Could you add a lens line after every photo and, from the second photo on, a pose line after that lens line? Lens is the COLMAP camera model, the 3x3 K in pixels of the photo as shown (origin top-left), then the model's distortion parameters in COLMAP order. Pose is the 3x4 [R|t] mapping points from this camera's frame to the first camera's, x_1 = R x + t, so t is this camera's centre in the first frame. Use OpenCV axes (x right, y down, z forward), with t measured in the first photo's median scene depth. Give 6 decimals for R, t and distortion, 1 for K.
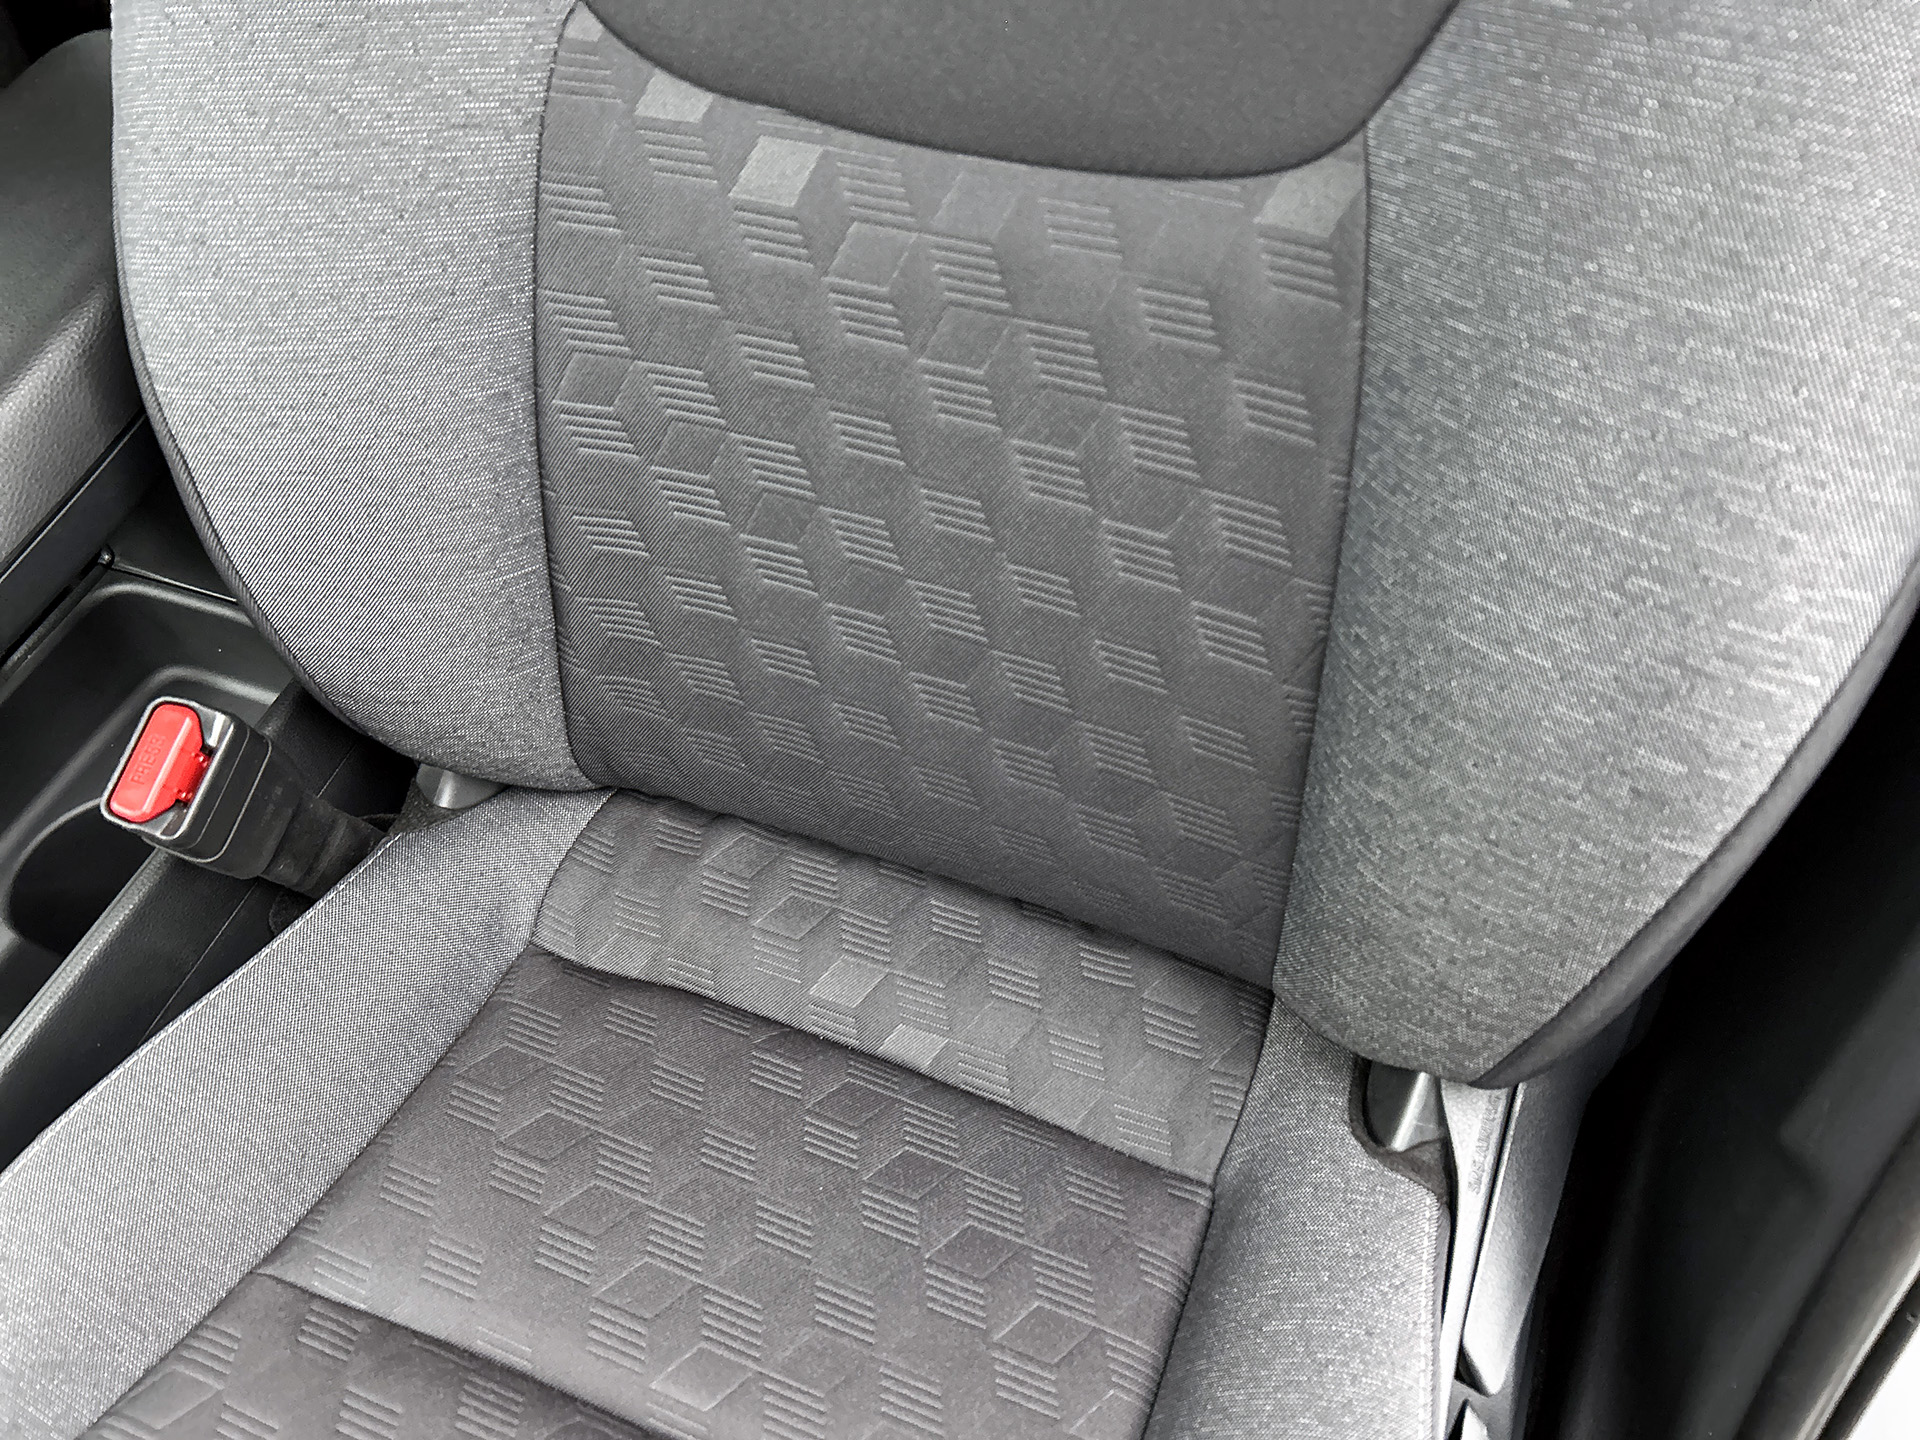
lens RADIAL K [[1467.6, 0, 959.7], [0, 1467.6, 722.8], [0, 0, 1]] dist [0.051746, -0.053959]
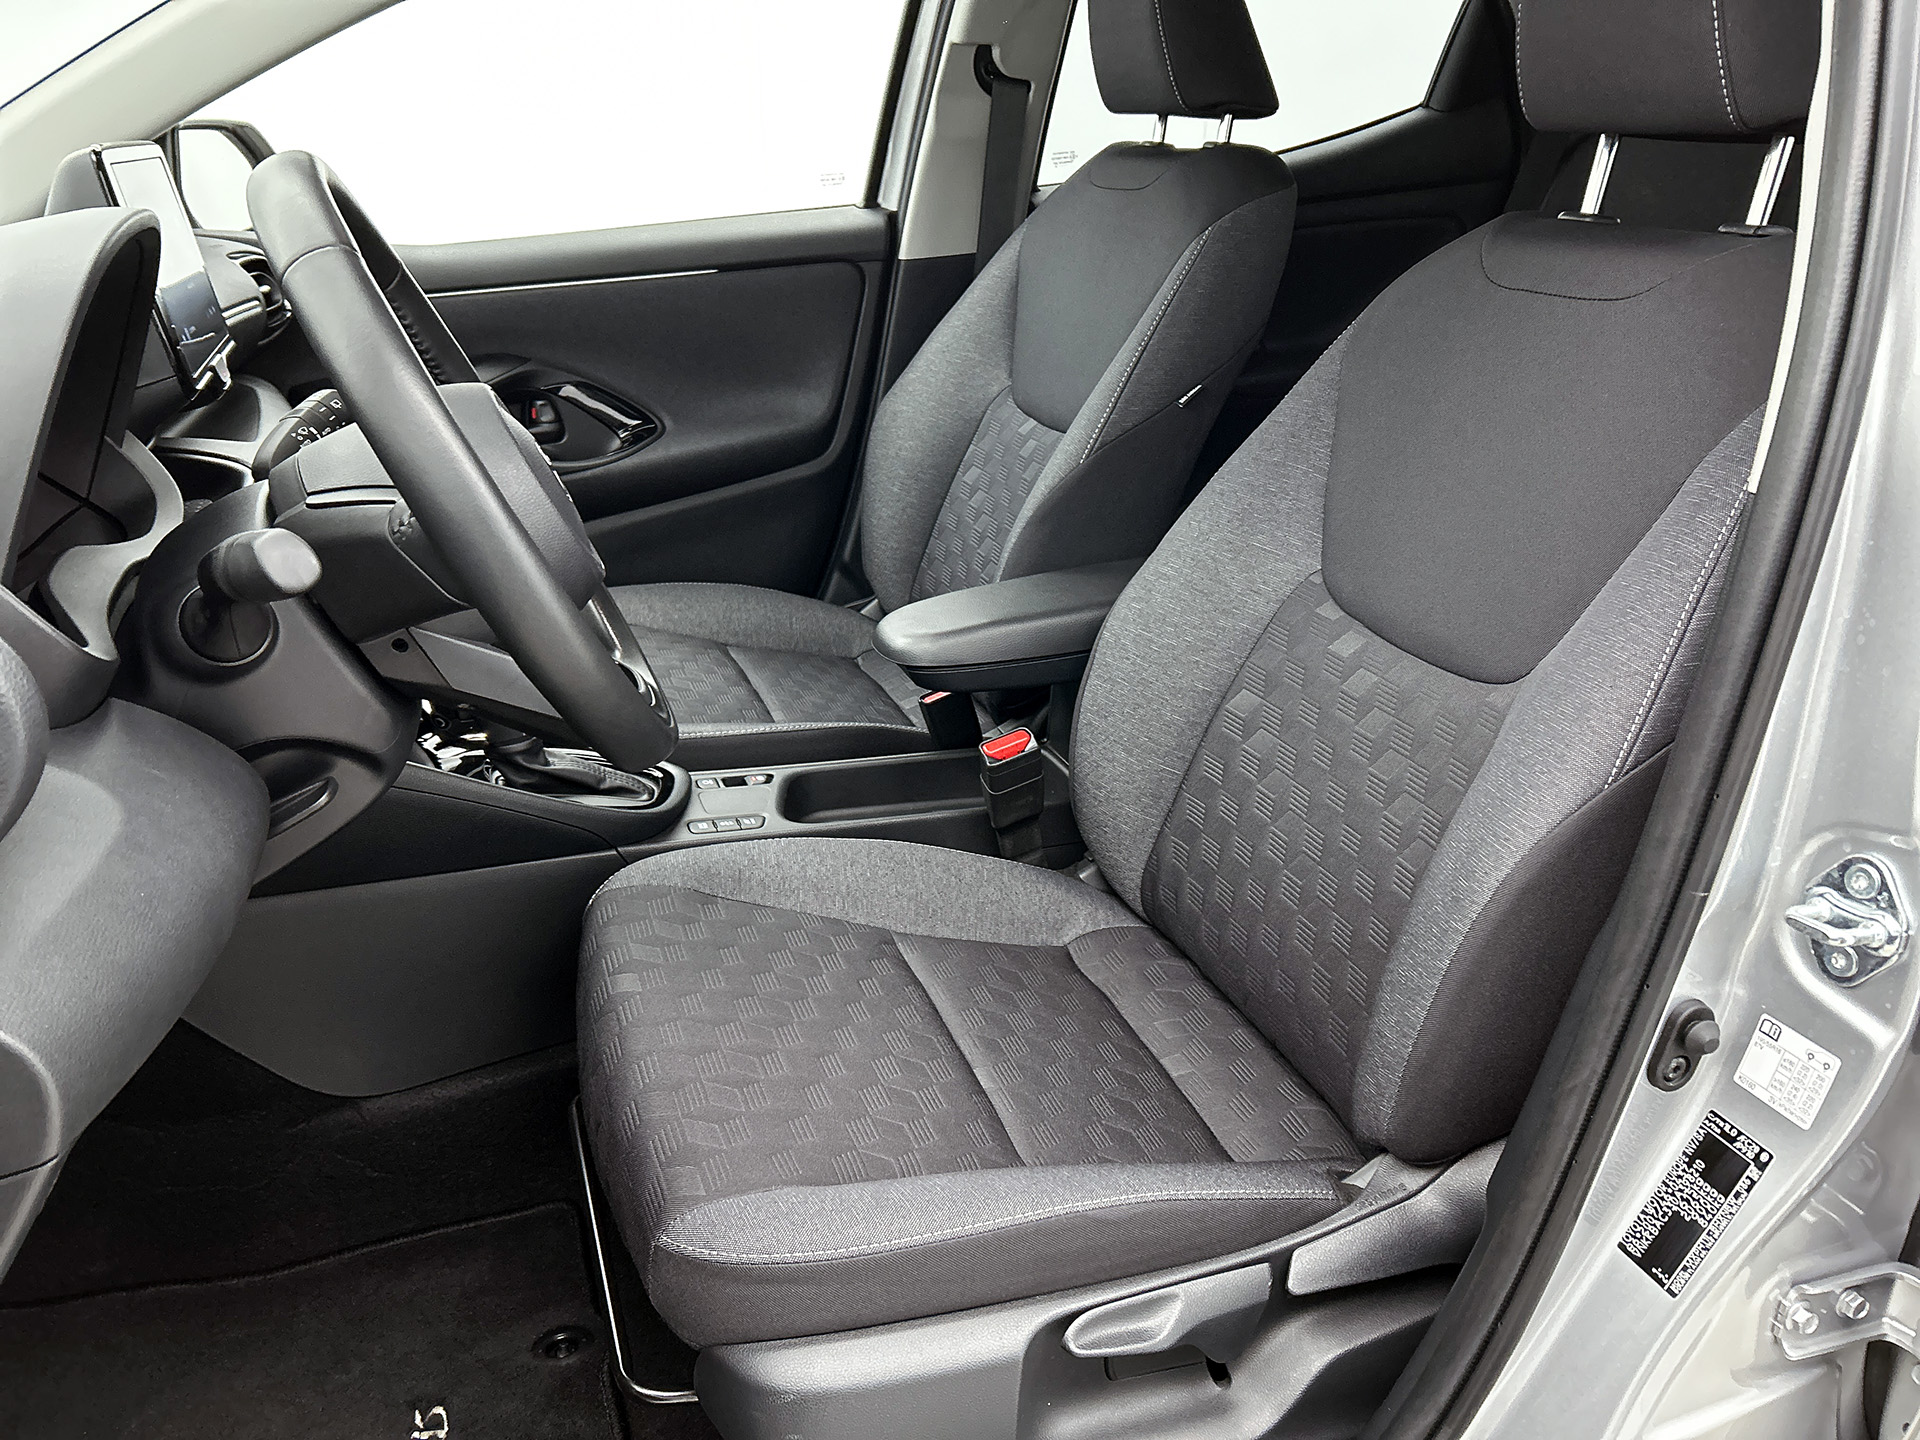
lens RADIAL K [[1467.6, 0, 965.7], [0, 1467.6, 721.7], [0, 0, 1]] dist [0.051746, -0.053959]
pose [[0.661492, 0.368386, -0.653237, 0.885964], [-0.661613, 0.696797, -0.277023, 0.647216], [0.353122, 0.615439, 0.704655, -0.673593]]
